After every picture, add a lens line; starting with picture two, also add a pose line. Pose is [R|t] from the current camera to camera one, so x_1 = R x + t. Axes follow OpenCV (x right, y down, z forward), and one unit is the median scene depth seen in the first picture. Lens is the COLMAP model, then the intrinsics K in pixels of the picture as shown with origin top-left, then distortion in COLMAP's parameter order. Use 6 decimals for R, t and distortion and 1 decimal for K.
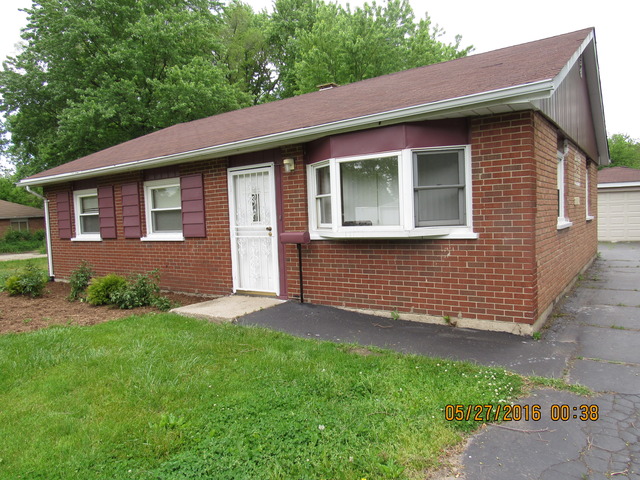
lens RADIAL K [[445.3, 0, 320.0], [0, 445.3, 240.0], [0, 0, 1]] dist [-0.061381, 0.003651]
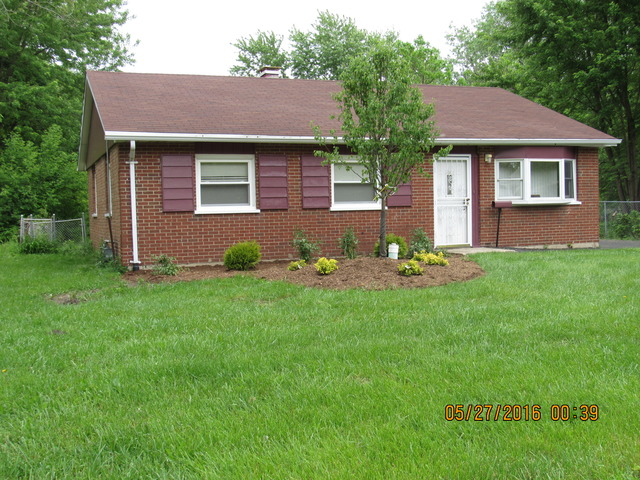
lens RADIAL K [[731.9, 0, 320.0], [0, 731.9, 240.0], [0, 0, 1]] dist [-0.101091, -0.004080]
pose [[0.566276, 0.005420, 0.824198, -2.341066], [0.053272, 0.997647, -0.043162, 0.183039], [-0.822493, 0.068348, 0.564654, 0.062729]]
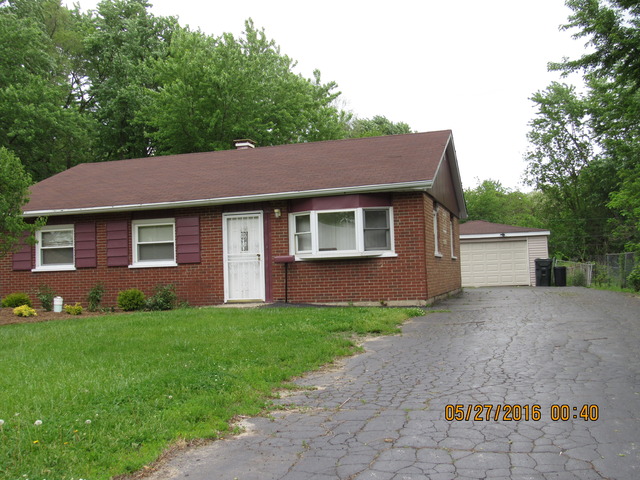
lens RADIAL K [[648.1, 0, 320.0], [0, 648.1, 240.0], [0, 0, 1]] dist [-0.131553, -0.008330]
pose [[0.942731, 0.025328, 0.332592, -0.632135], [0.014840, 0.992941, -0.117681, 0.178889], [-0.333224, 0.115877, 0.935700, -1.067319]]
